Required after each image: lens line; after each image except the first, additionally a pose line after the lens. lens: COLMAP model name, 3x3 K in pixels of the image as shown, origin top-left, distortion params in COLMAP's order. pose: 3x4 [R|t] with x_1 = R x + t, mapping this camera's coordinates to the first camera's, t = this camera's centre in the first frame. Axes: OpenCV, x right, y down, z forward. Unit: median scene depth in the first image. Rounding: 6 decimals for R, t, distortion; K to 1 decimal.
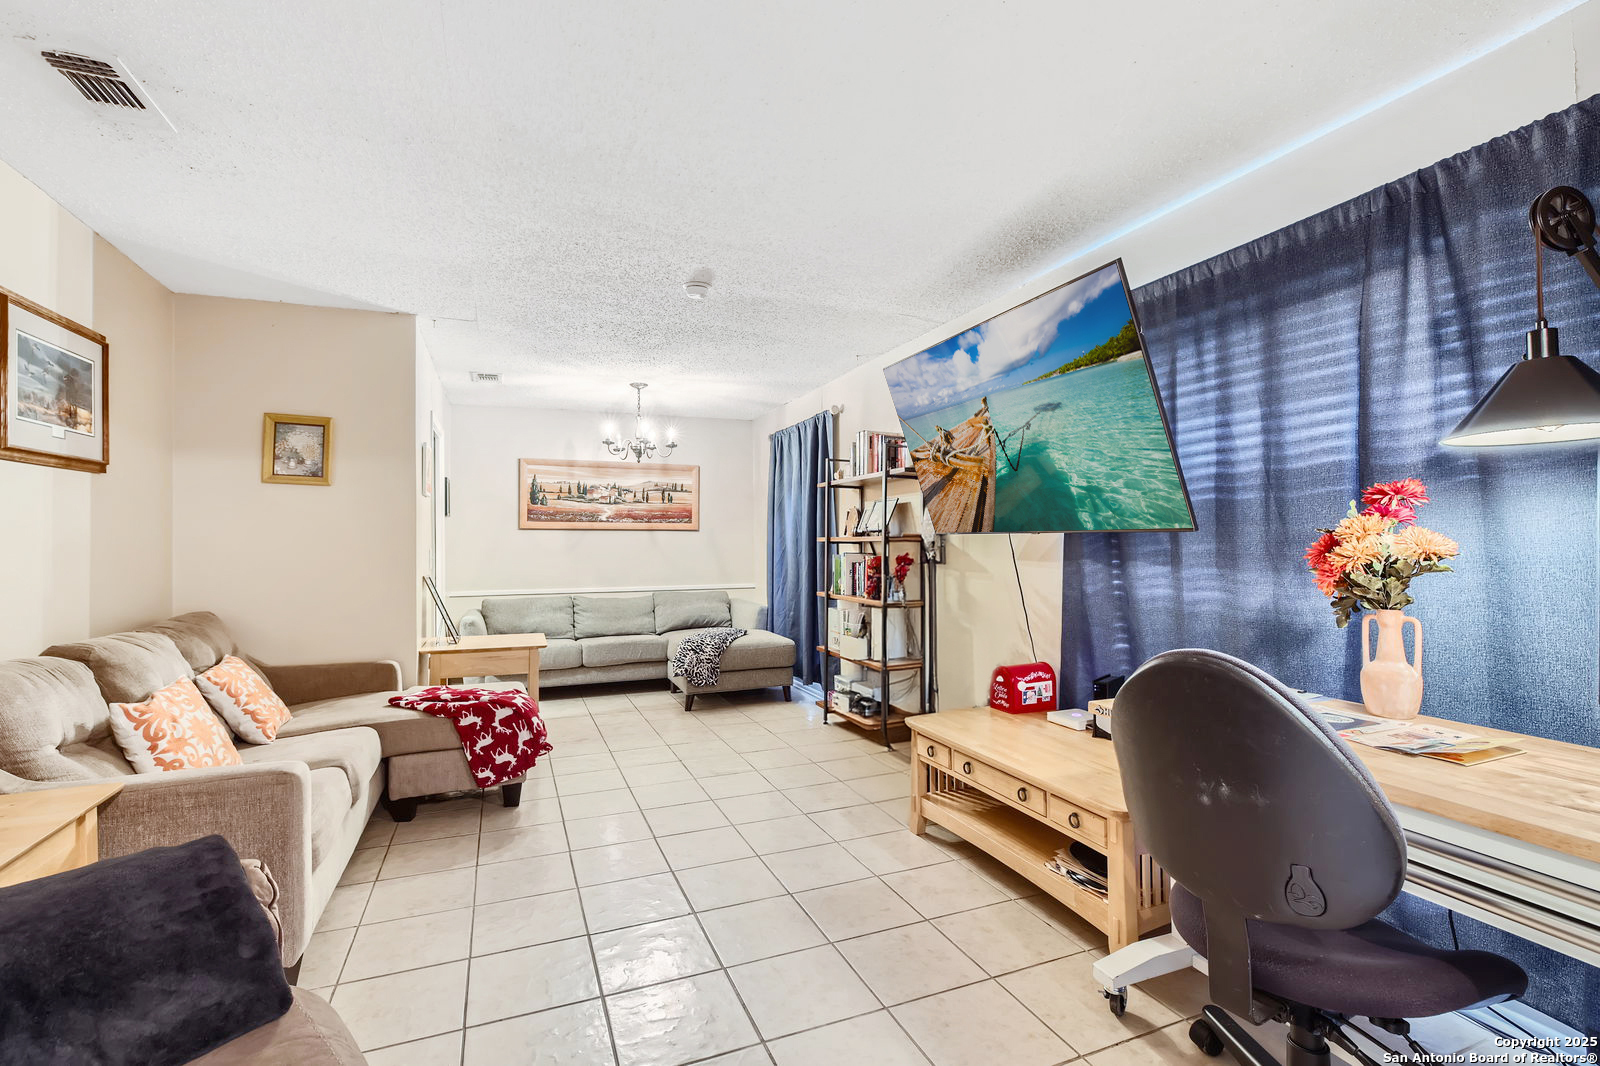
lens RADIAL K [[729.1, 0, 794.9], [0, 729.1, 539.2], [0, 0, 1]] dist [-0.002068, -0.000127]
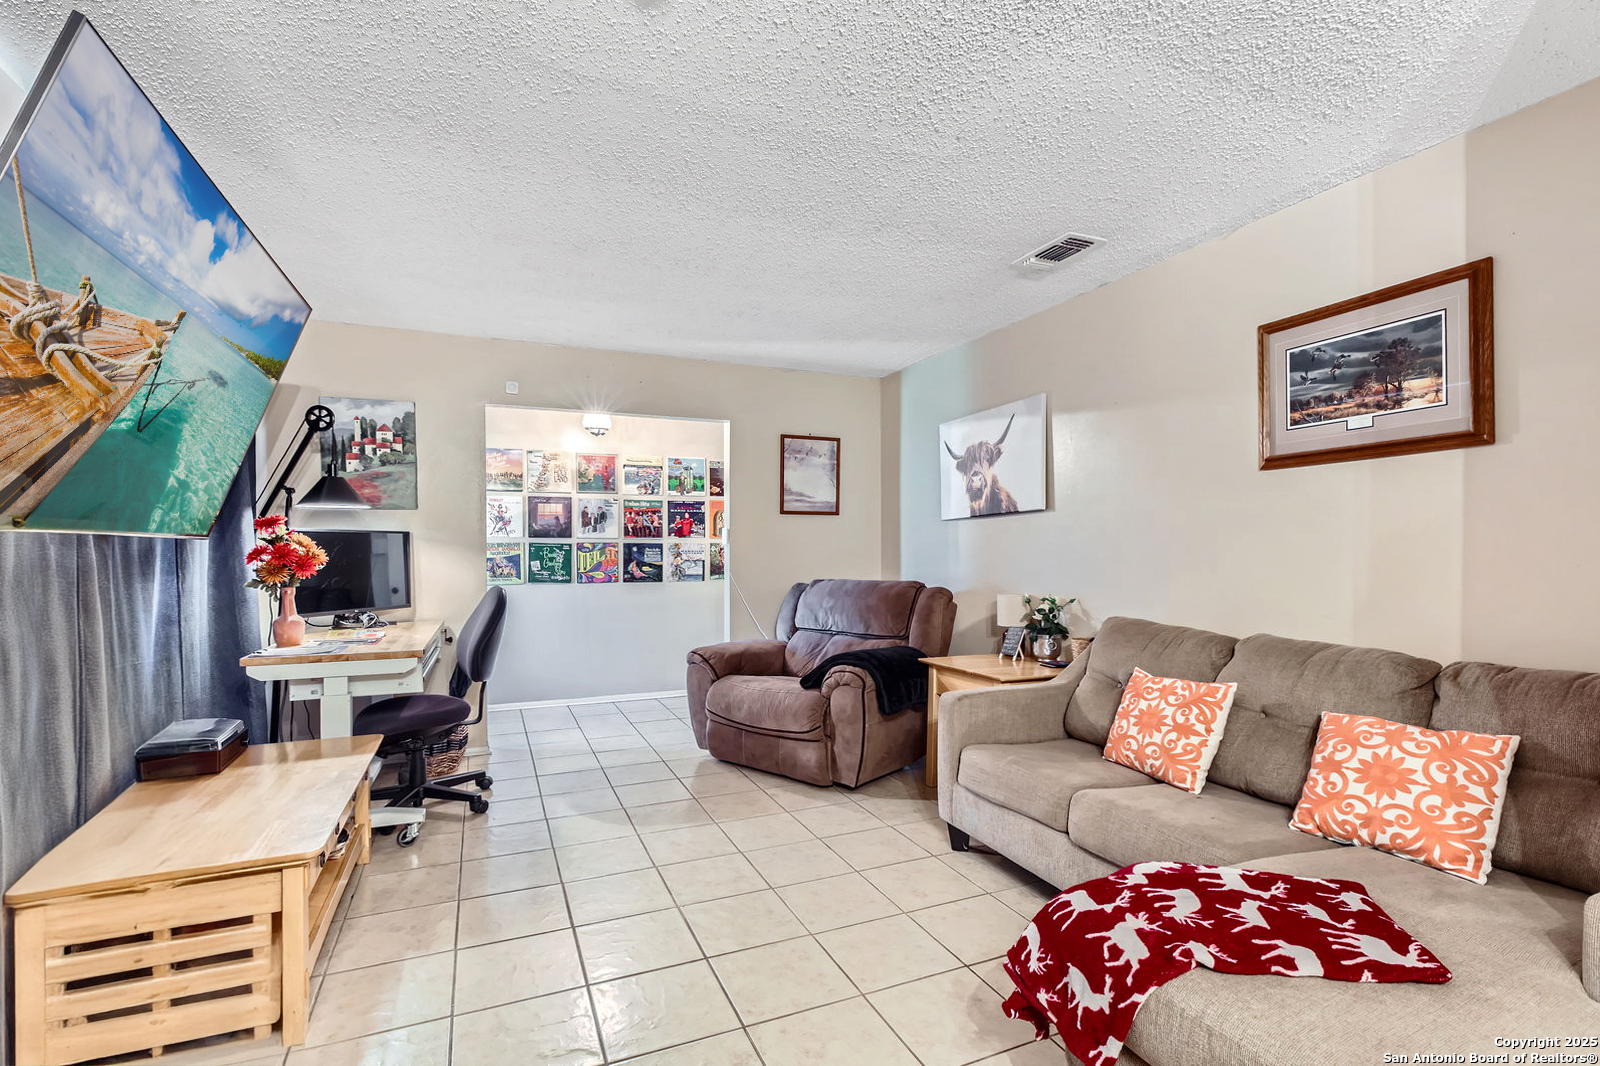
lens RADIAL K [[729.1, 0, 805.9], [0, 729.1, 546.2], [0, 0, 1]] dist [-0.002068, -0.000127]
pose [[-0.999861, 0.003399, -0.016350, -0.247936], [0.003654, 0.999872, -0.015587, 0.014864], [0.016295, -0.015644, -0.999745, 1.579230]]
